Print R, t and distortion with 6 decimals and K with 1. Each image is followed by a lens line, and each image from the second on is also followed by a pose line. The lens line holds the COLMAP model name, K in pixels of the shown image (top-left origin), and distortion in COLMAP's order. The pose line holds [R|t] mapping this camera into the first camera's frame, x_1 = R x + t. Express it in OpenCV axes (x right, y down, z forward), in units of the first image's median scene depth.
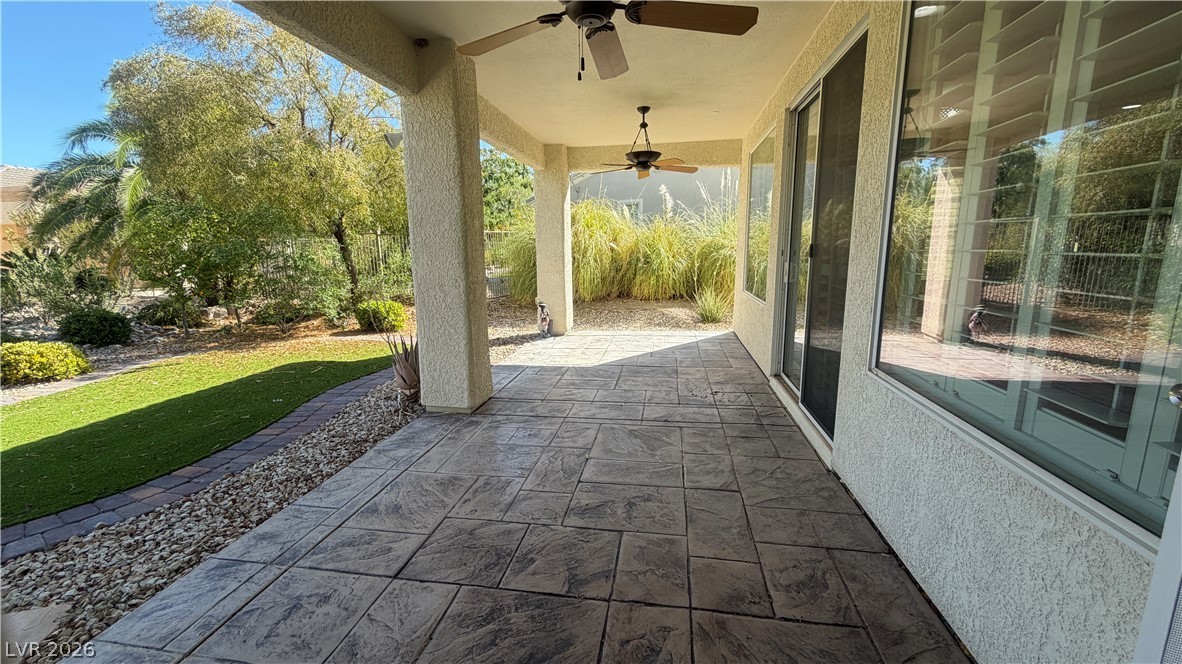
lens RADIAL K [[473.6, 0, 595.7], [0, 473.6, 332.9], [0, 0, 1]] dist [0.000024, -0.000001]
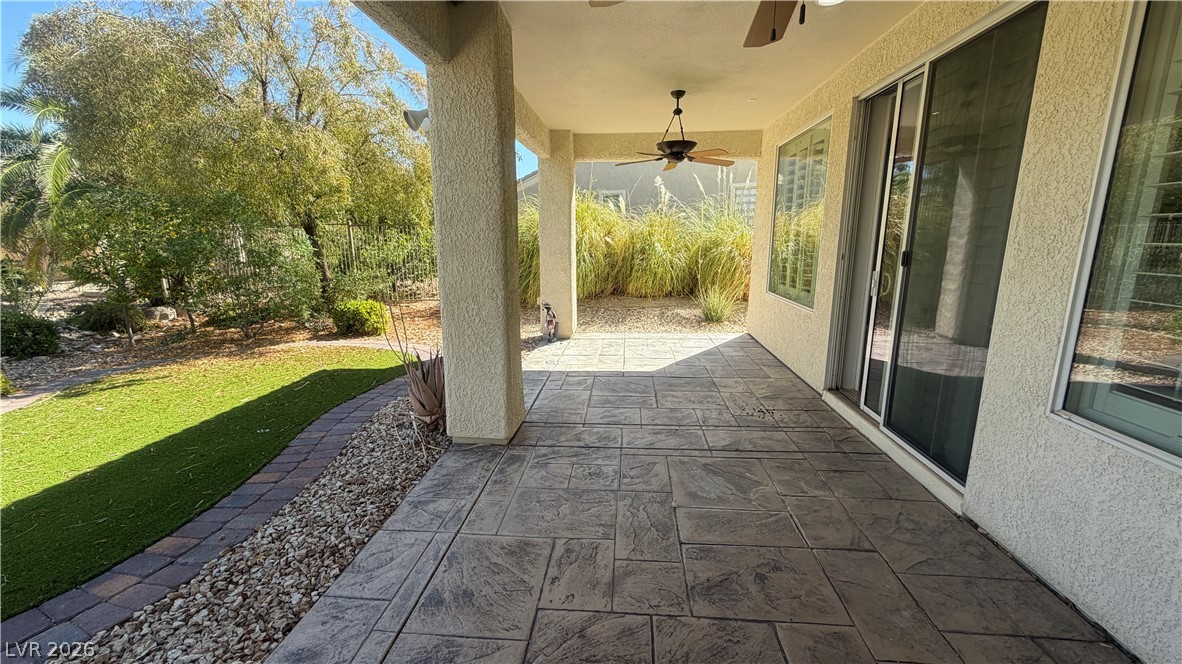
lens RADIAL K [[473.6, 0, 593.2], [0, 473.6, 331.0], [0, 0, 1]] dist [0.000024, -0.000001]
pose [[0.996642, -0.006093, 0.081660, -0.155803], [0.004596, 0.999818, 0.018513, -0.043566], [-0.081758, -0.018076, 0.996488, 0.123250]]
